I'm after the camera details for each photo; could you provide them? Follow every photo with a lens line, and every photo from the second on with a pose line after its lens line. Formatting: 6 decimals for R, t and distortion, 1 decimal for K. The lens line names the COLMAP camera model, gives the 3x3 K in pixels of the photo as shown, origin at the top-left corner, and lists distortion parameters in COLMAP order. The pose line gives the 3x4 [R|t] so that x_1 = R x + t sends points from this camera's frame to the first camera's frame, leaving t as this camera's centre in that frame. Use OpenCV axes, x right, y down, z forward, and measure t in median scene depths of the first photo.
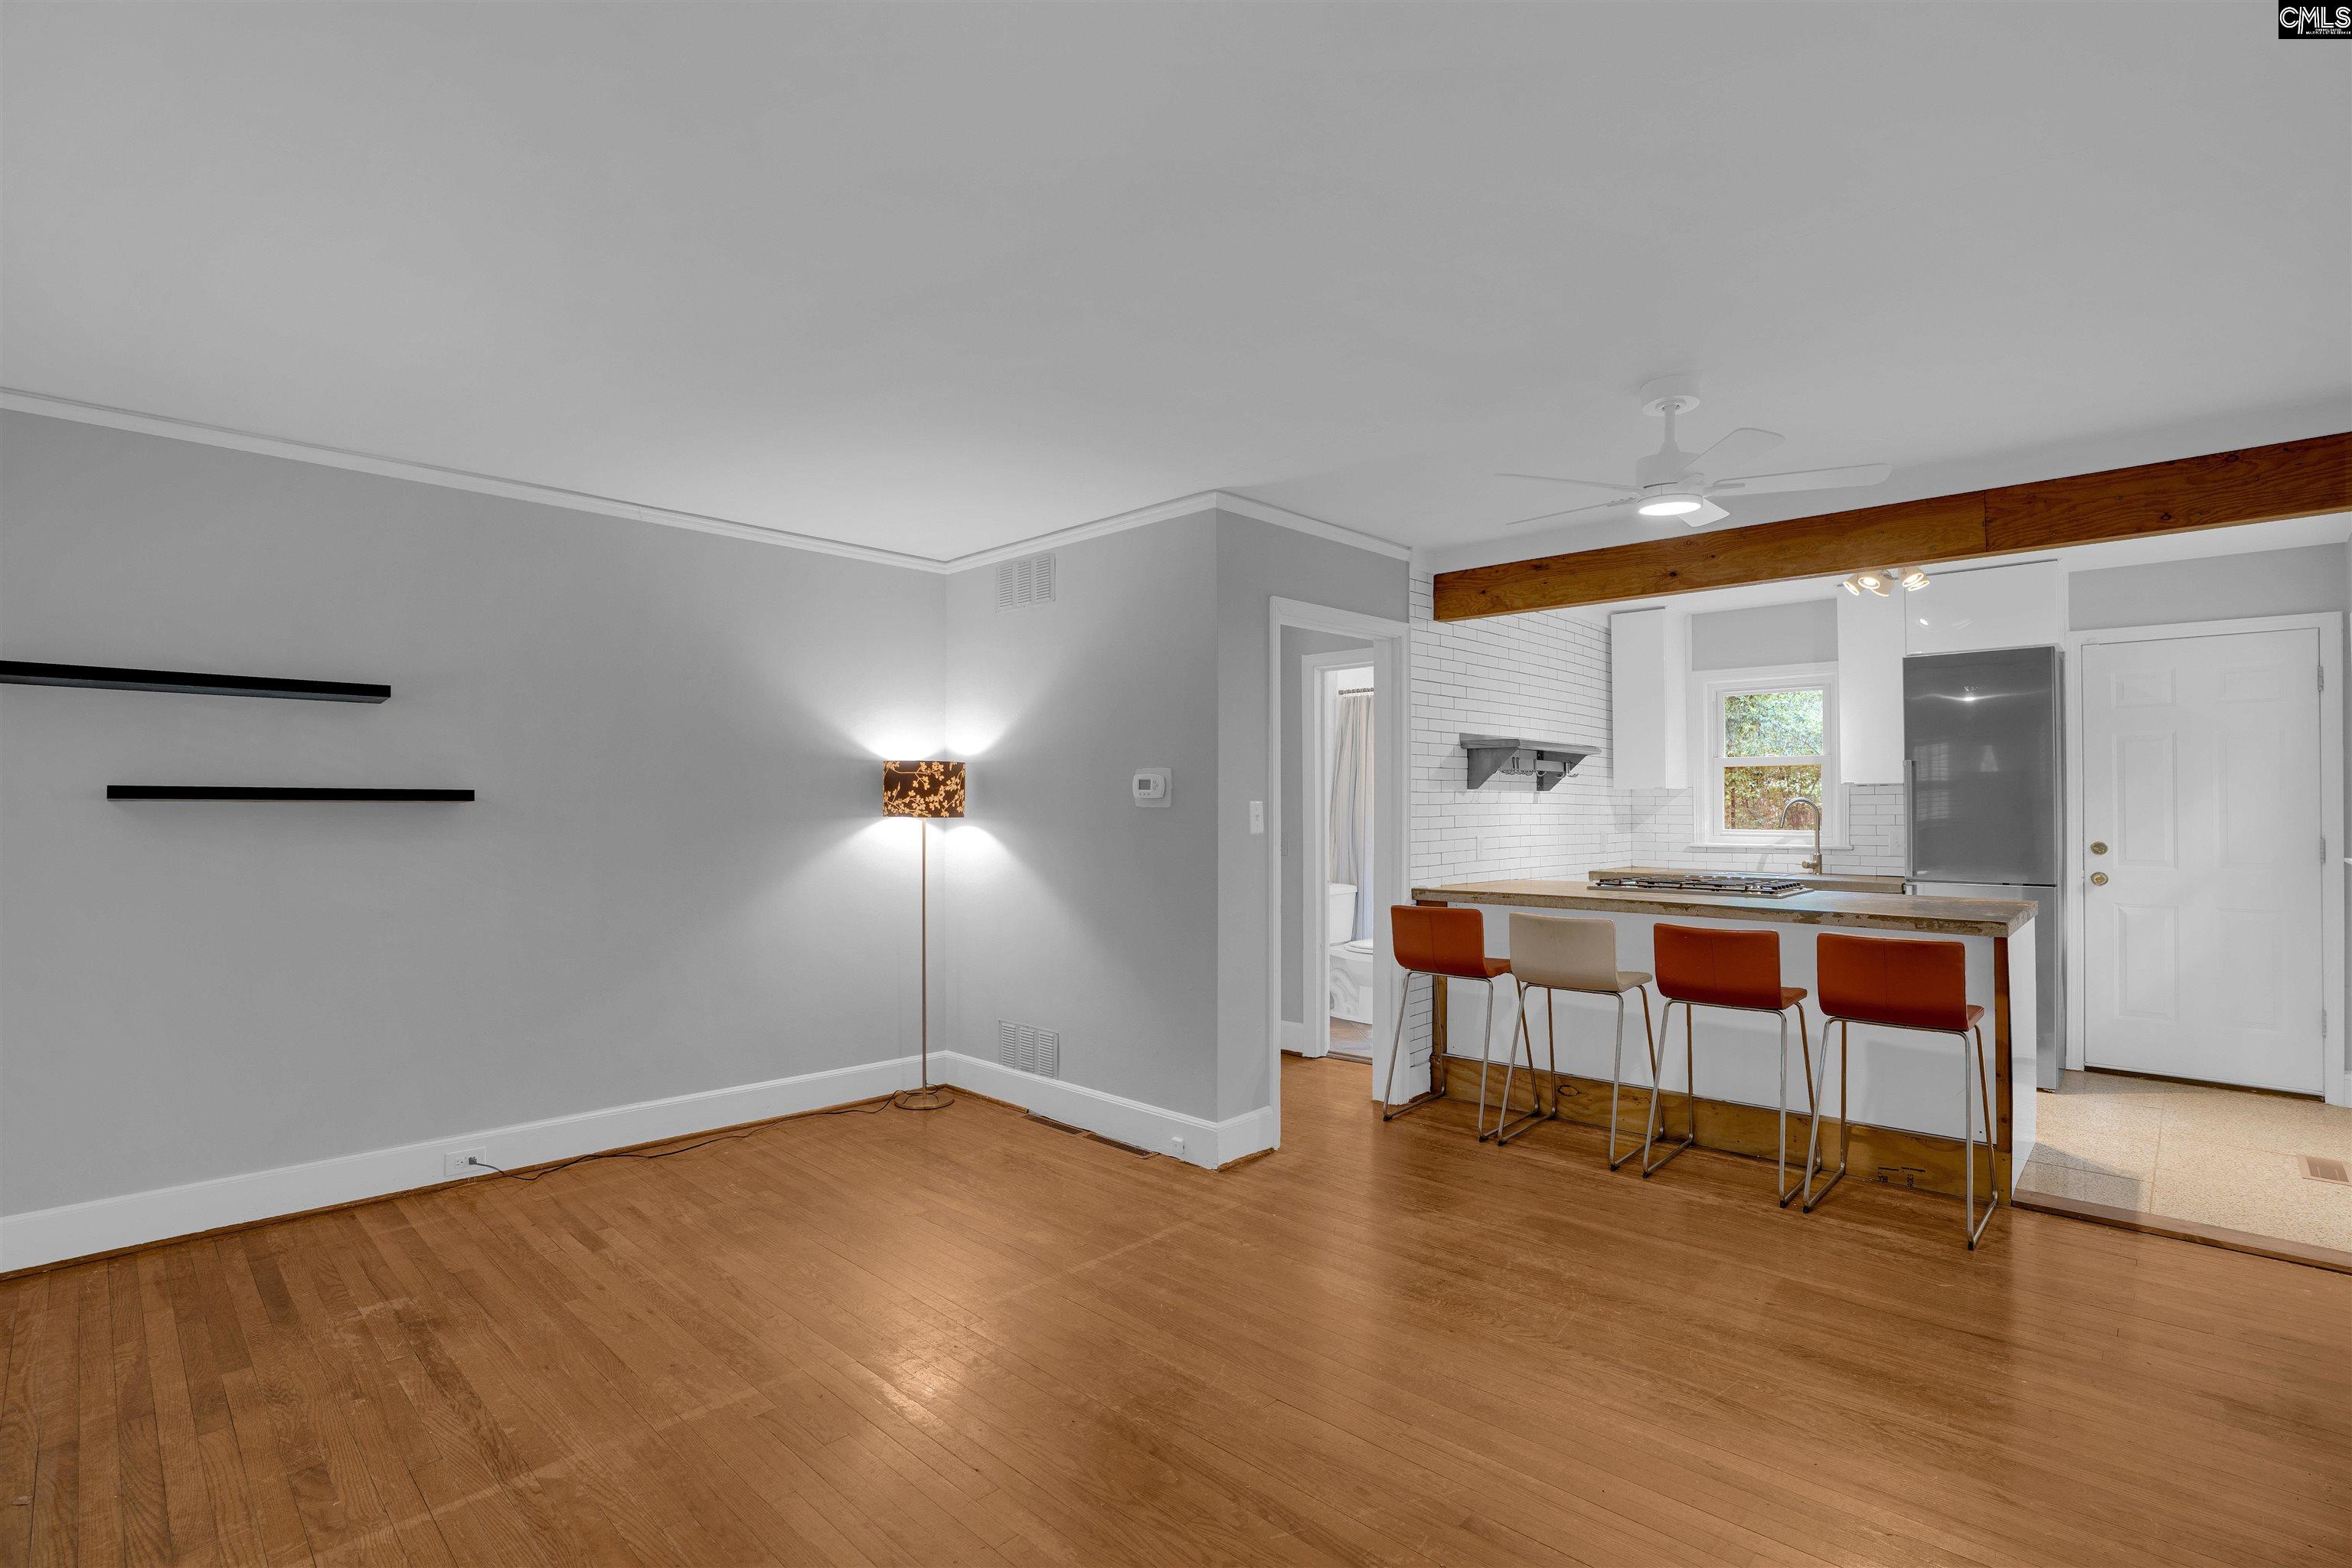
lens RADIAL K [[1098.6, 0, 1181.8], [0, 1098.6, 794.4], [0, 0, 1]] dist [-0.065656, 0.022564]
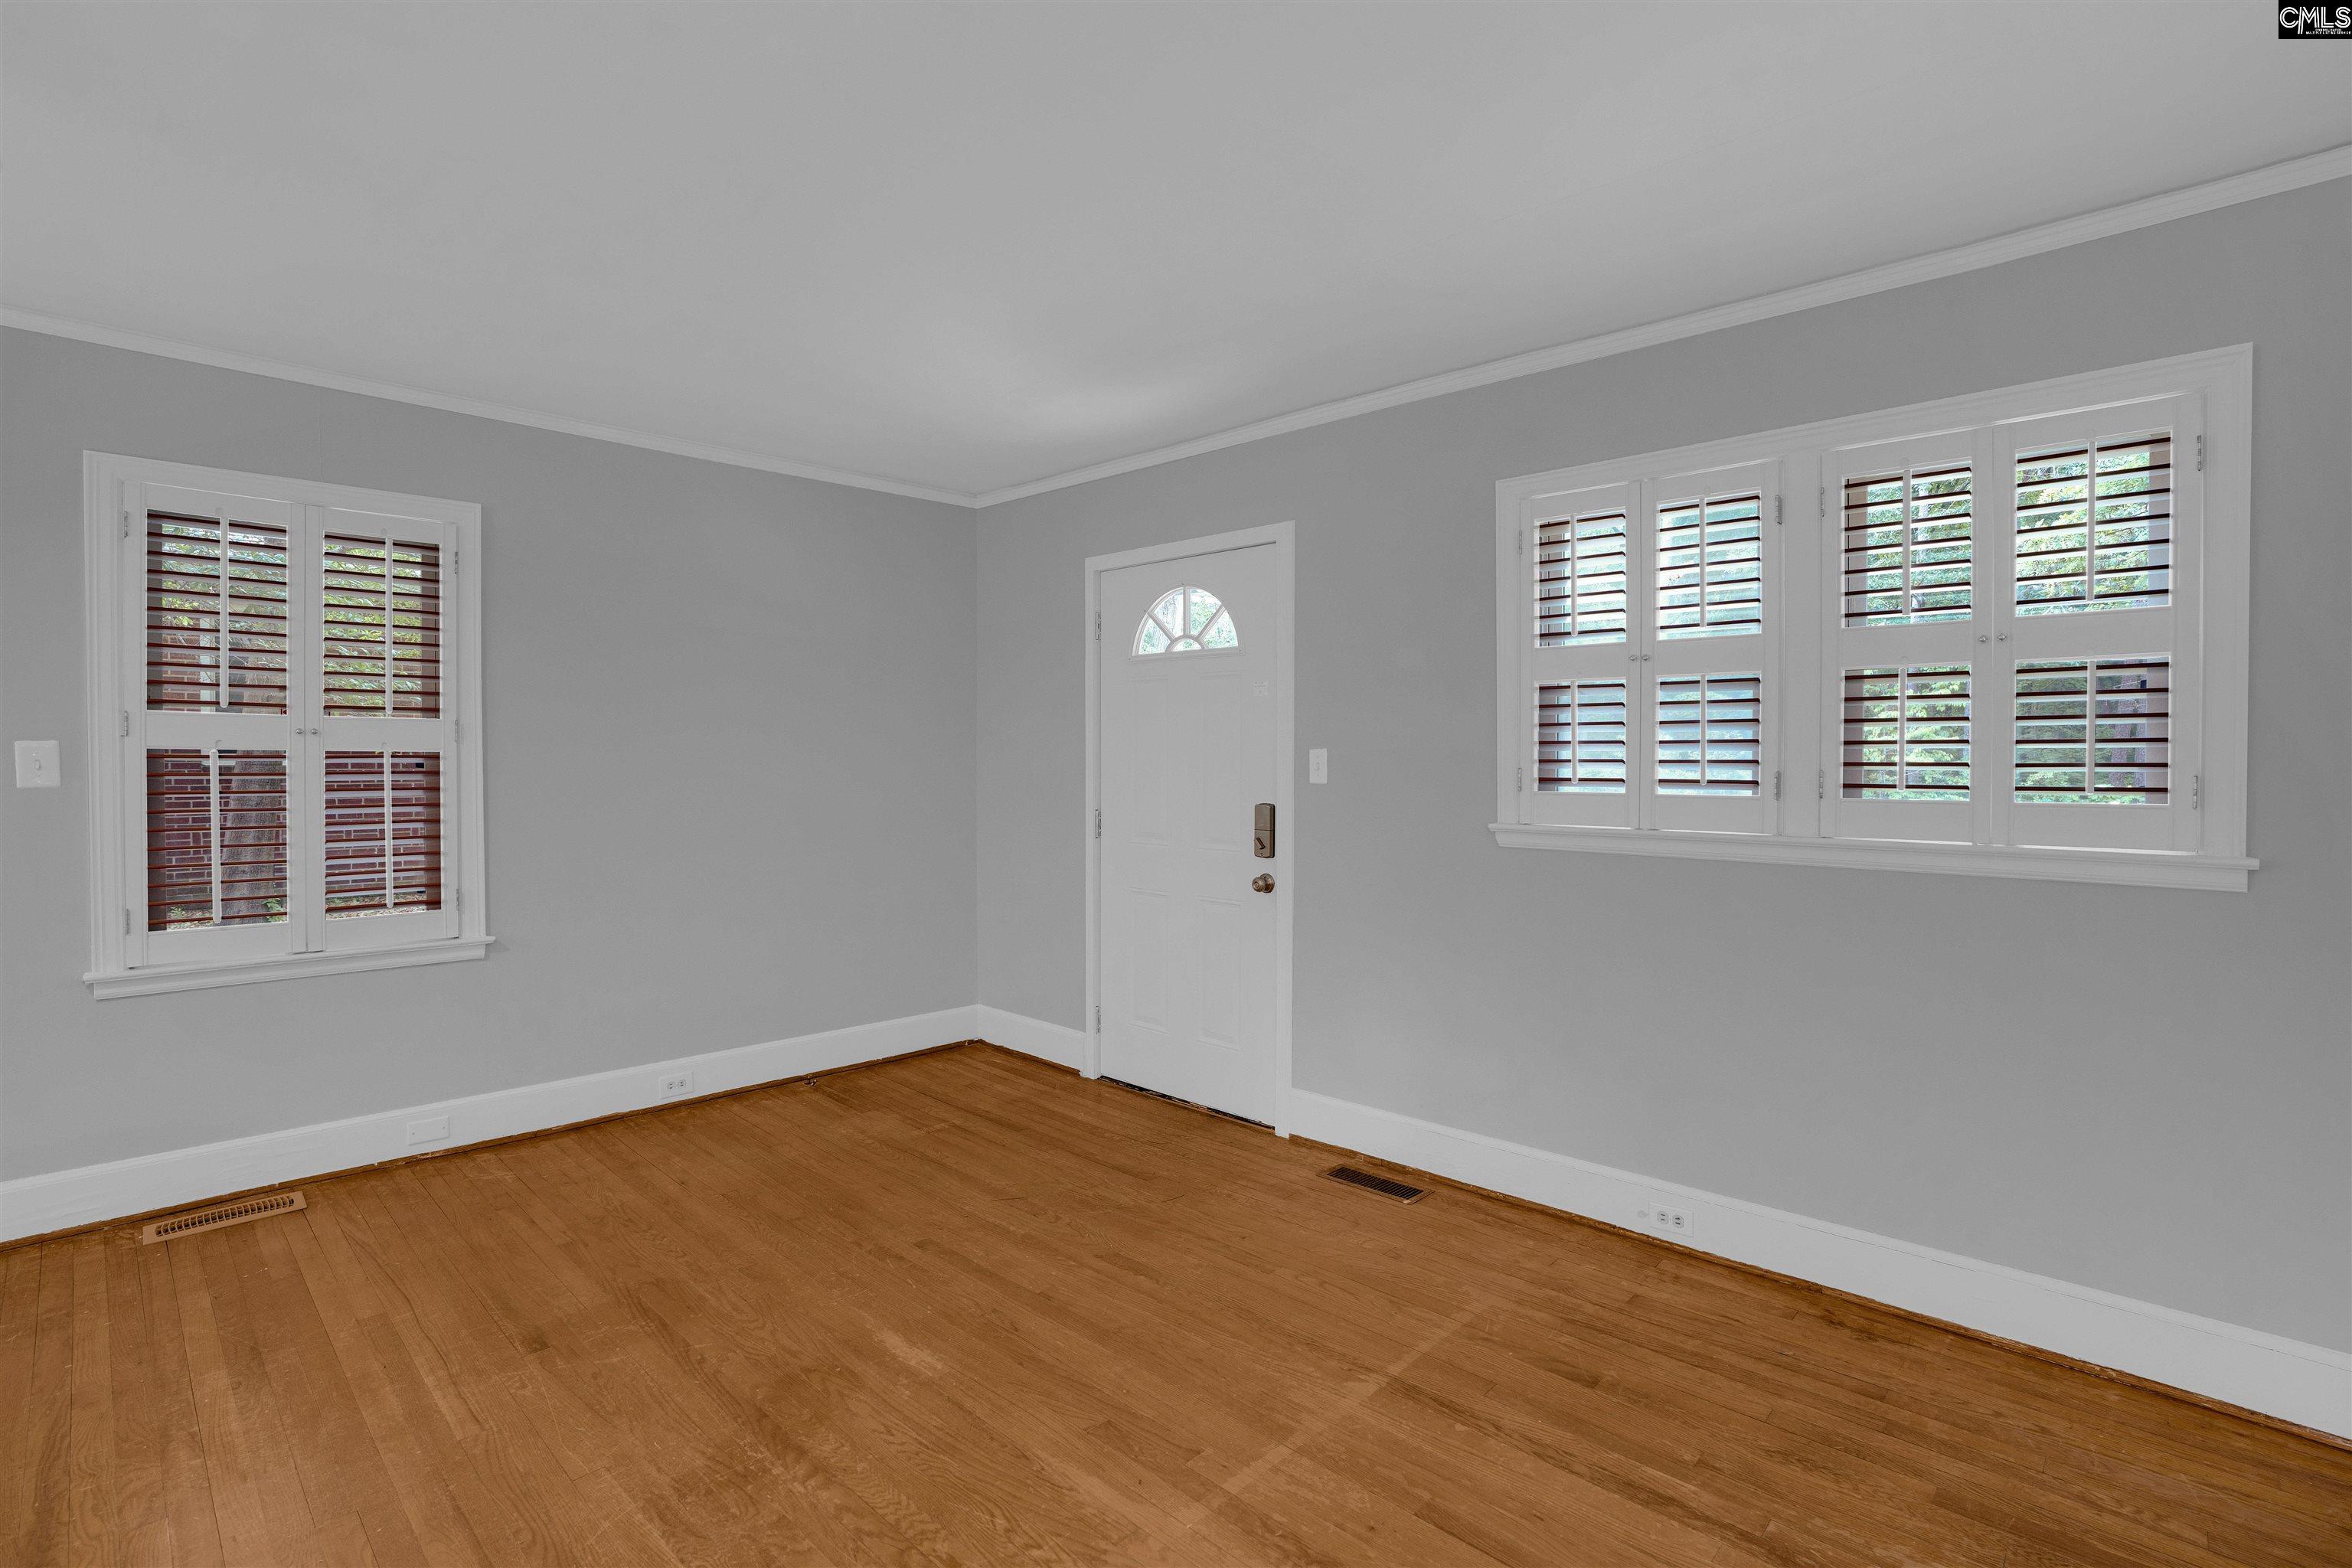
lens RADIAL K [[1098.6, 0, 1190.9], [0, 1098.6, 769.7], [0, 0, 1]] dist [-0.065656, 0.022564]
pose [[-0.999990, 0.000129, -0.004567, -0.223668], [0.000121, 0.999998, 0.001752, 0.015582], [0.004567, 0.001751, -0.999988, 1.082639]]
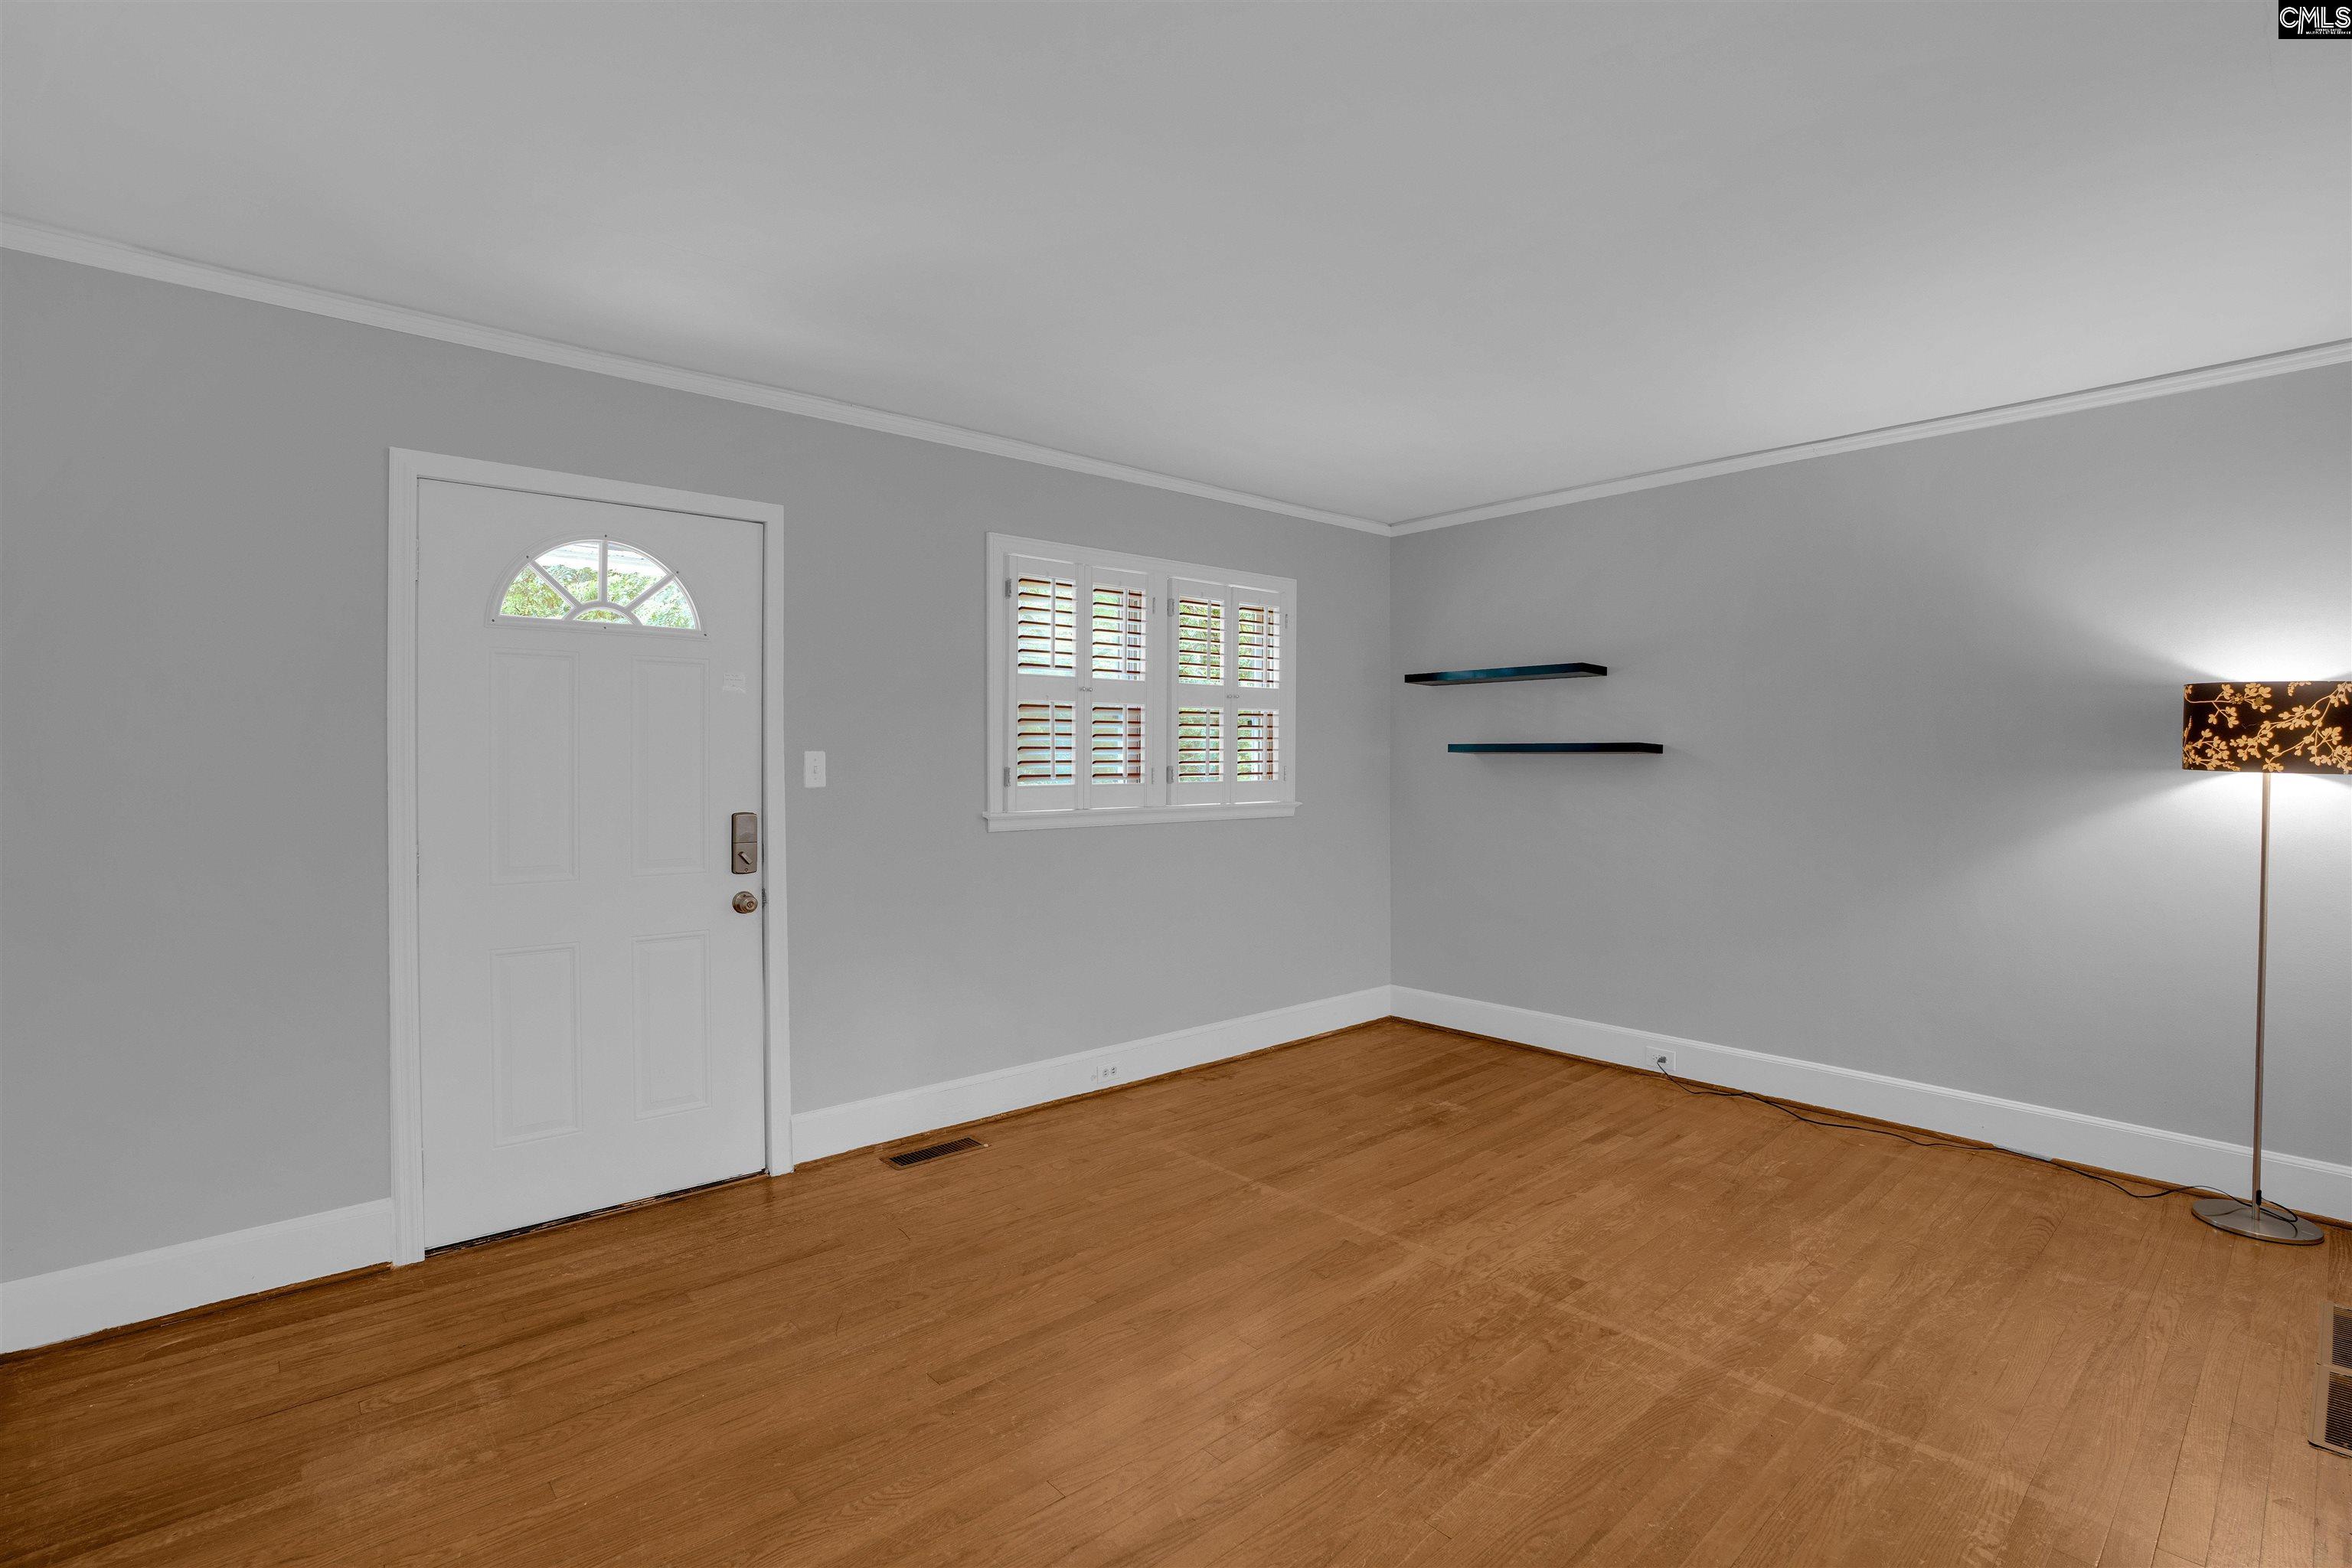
lens RADIAL K [[1098.6, 0, 1164.0], [0, 1098.6, 756.9], [0, 0, 1]] dist [-0.065656, 0.022564]
pose [[-0.091138, 0.002676, -0.995835, 0.513591], [0.010725, 0.999941, 0.001705, 0.005802], [0.995781, -0.010525, -0.091161, 0.526335]]
